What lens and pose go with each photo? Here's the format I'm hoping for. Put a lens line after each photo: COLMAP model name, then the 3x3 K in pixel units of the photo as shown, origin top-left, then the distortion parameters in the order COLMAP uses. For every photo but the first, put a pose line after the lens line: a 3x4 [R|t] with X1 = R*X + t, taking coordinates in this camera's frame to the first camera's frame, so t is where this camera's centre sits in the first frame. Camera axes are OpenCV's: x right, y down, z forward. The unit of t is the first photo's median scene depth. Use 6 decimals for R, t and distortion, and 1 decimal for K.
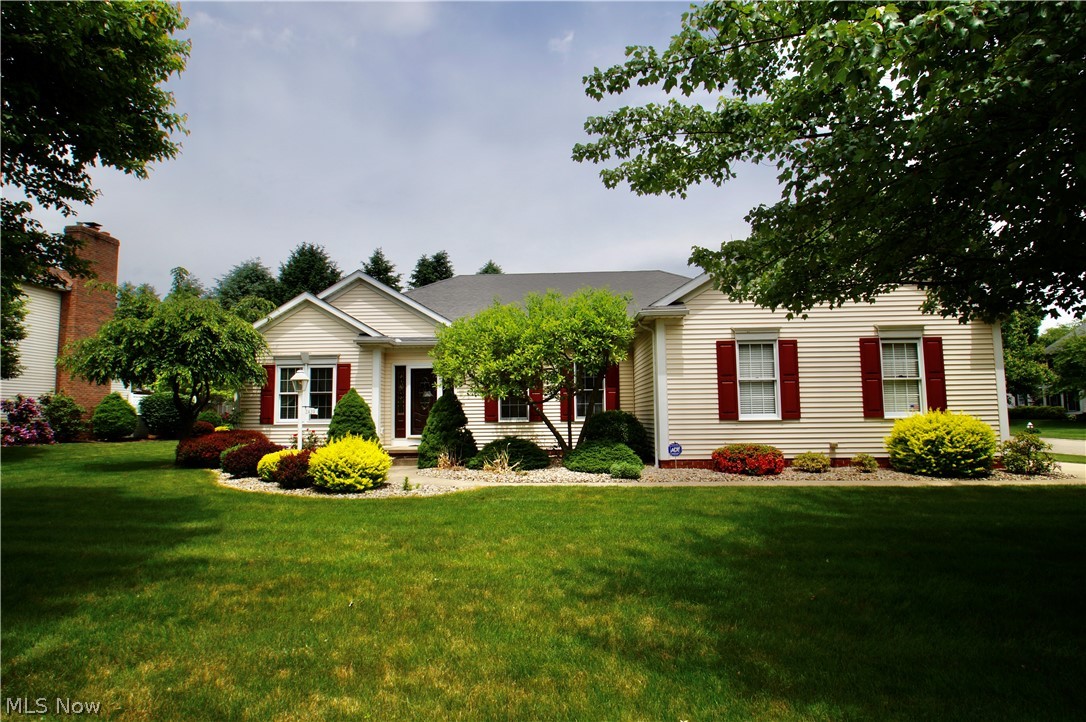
lens RADIAL K [[586.1, 0, 542.4], [0, 586.1, 360.9], [0, 0, 1]] dist [-0.019053, 0.001295]
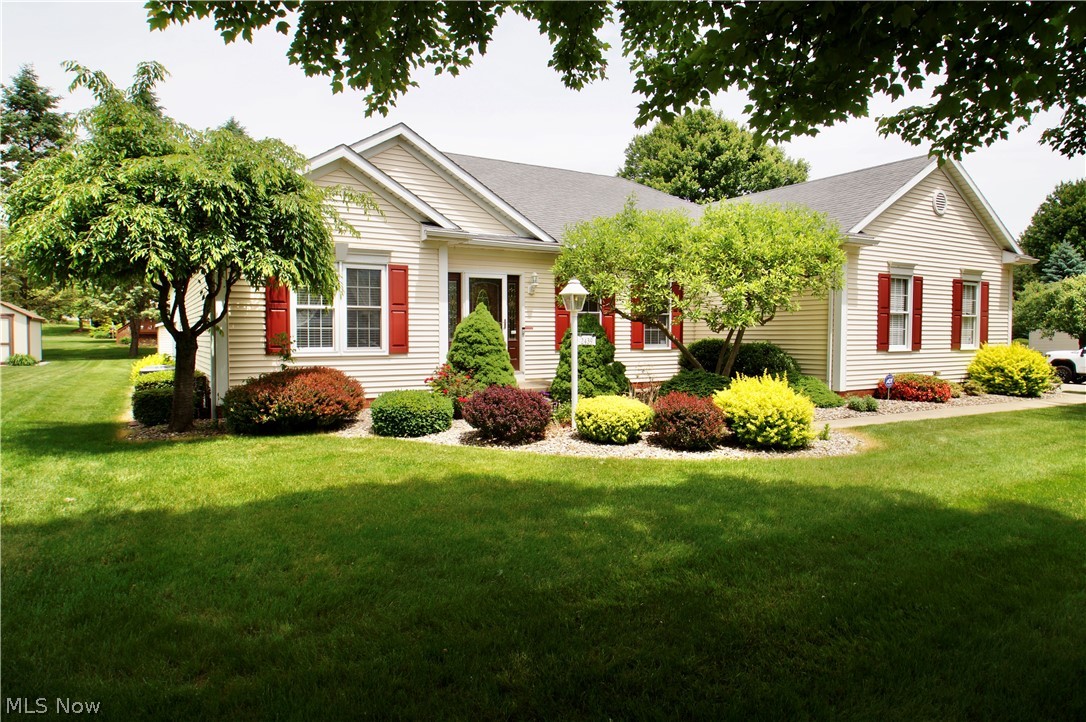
lens RADIAL K [[663.5, 0, 542.5], [0, 663.5, 360.6], [0, 0, 1]] dist [-0.023434, -0.000193]
pose [[0.835013, -0.011487, 0.550110, -0.813173], [-0.062558, 0.991317, 0.115657, 0.020131], [-0.546662, -0.130988, 0.827045, 0.351402]]
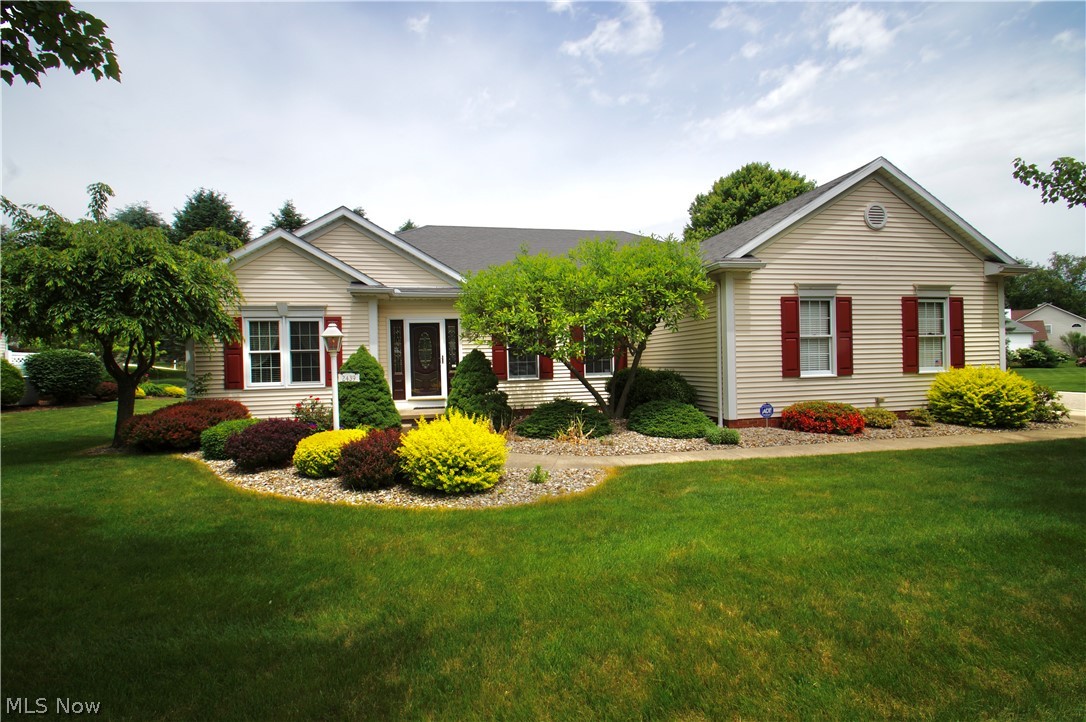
lens RADIAL K [[489.5, 0, 542.7], [0, 489.5, 364.1], [0, 0, 1]] dist [0.005519, -0.010496]
pose [[0.969124, -0.013036, 0.246229, -0.287336], [-0.010089, 0.995669, 0.092421, 0.006238], [-0.246368, -0.092052, 0.964795, 0.298813]]
